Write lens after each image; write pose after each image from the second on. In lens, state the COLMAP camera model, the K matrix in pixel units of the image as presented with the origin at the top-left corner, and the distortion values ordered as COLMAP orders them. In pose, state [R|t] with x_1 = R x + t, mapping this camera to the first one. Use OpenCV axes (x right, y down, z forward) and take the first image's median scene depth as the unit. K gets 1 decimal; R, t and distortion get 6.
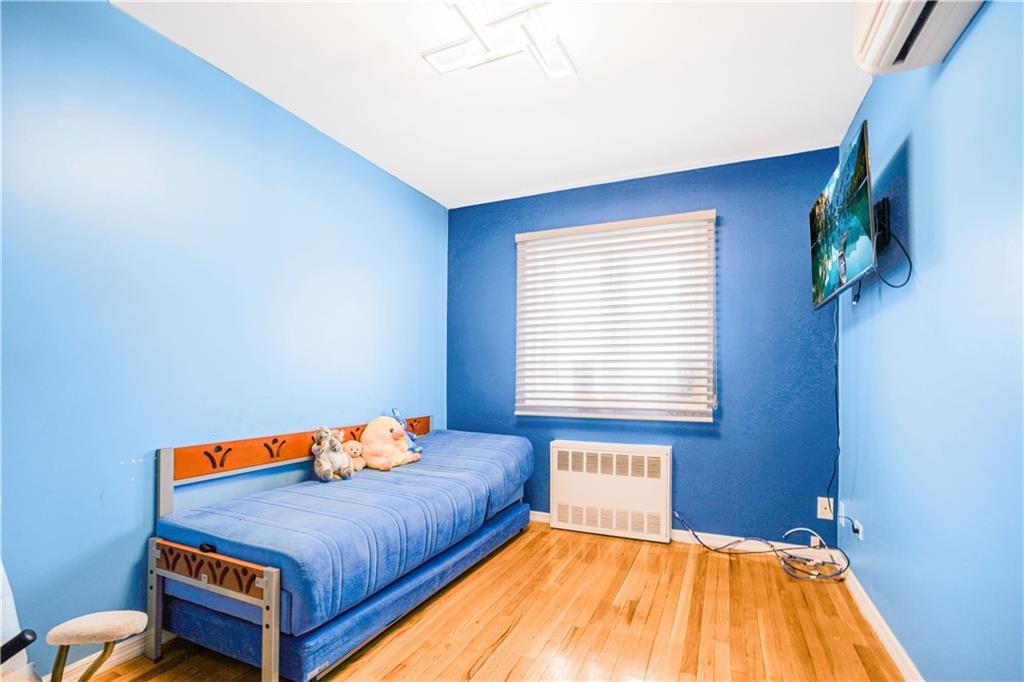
lens RADIAL K [[462.0, 0, 509.6], [0, 462.0, 347.6], [0, 0, 1]] dist [-0.002044, 0.000954]
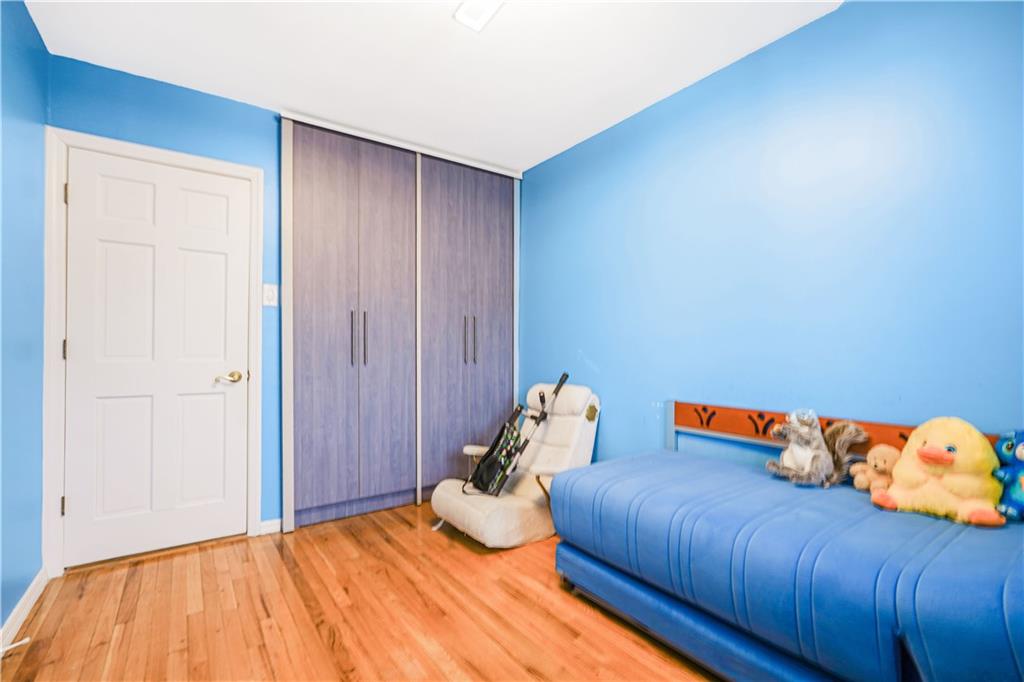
lens RADIAL K [[462.0, 0, 509.6], [0, 462.0, 347.6], [0, 0, 1]] dist [-0.002044, 0.000954]
pose [[-0.501683, -0.011636, -0.864973, 0.573824], [0.055995, 0.997376, -0.045894, 0.094560], [0.863237, -0.071458, -0.499715, 1.161912]]
